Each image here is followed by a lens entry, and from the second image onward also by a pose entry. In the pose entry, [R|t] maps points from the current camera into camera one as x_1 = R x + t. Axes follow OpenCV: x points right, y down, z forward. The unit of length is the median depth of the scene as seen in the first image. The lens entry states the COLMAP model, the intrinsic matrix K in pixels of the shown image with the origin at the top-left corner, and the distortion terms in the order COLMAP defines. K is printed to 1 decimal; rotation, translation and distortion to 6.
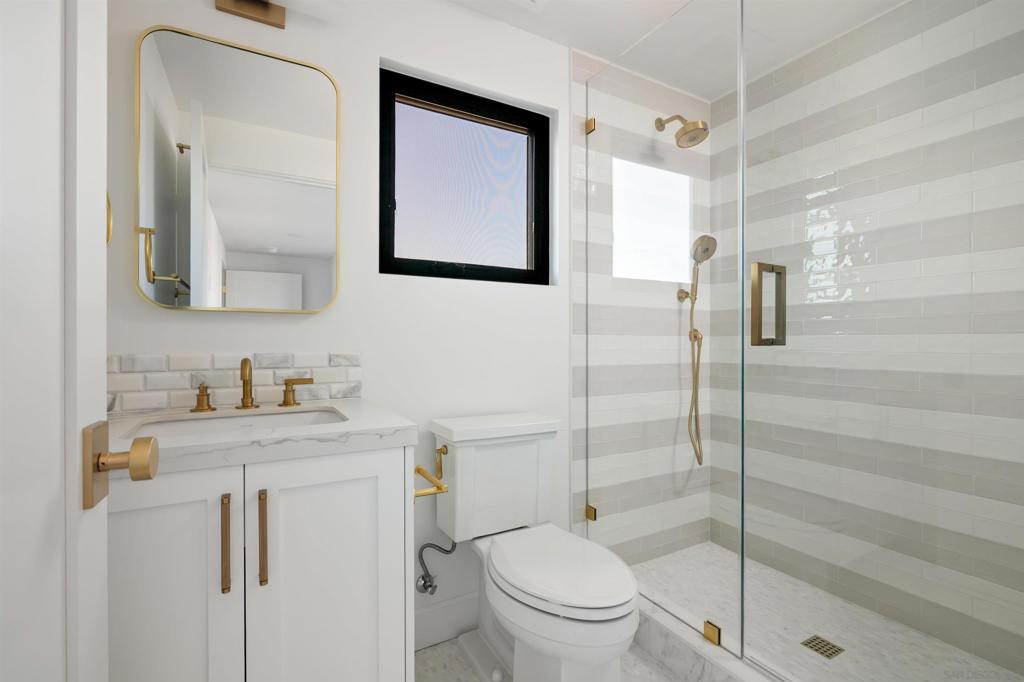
lens RADIAL K [[463.9, 0, 513.9], [0, 463.9, 340.2], [0, 0, 1]] dist [-0.000380, -0.000055]
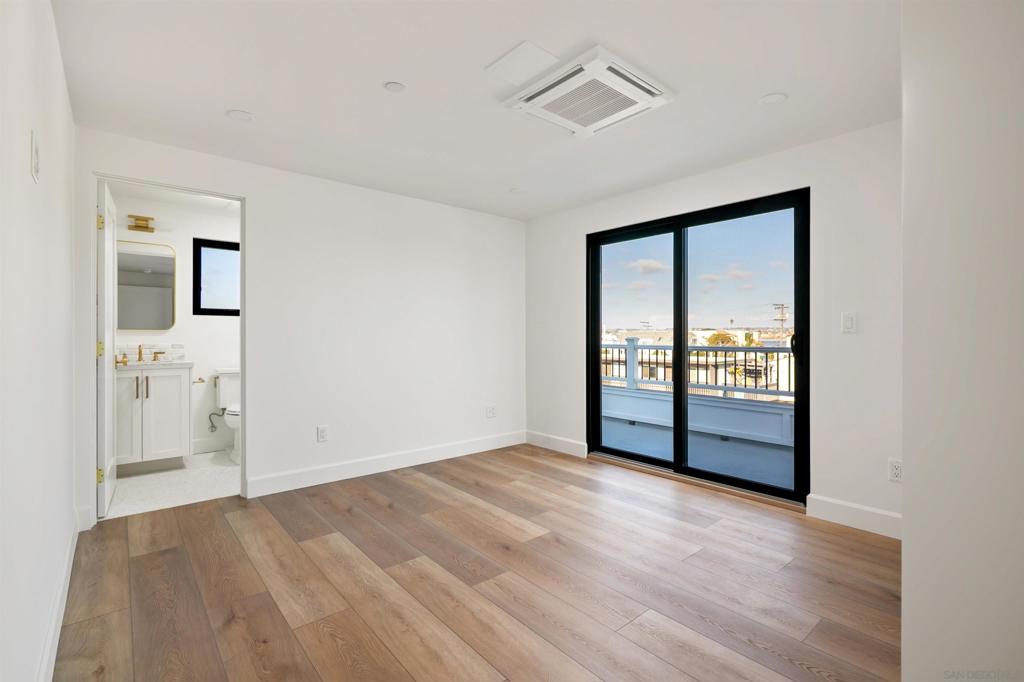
lens RADIAL K [[463.9, 0, 504.7], [0, 463.9, 335.6], [0, 0, 1]] dist [-0.000380, -0.000055]
pose [[0.984335, -0.003444, 0.176273, 1.229213], [0.003092, 0.999993, 0.002268, -0.023454], [-0.176279, -0.001688, 0.984339, -2.389084]]
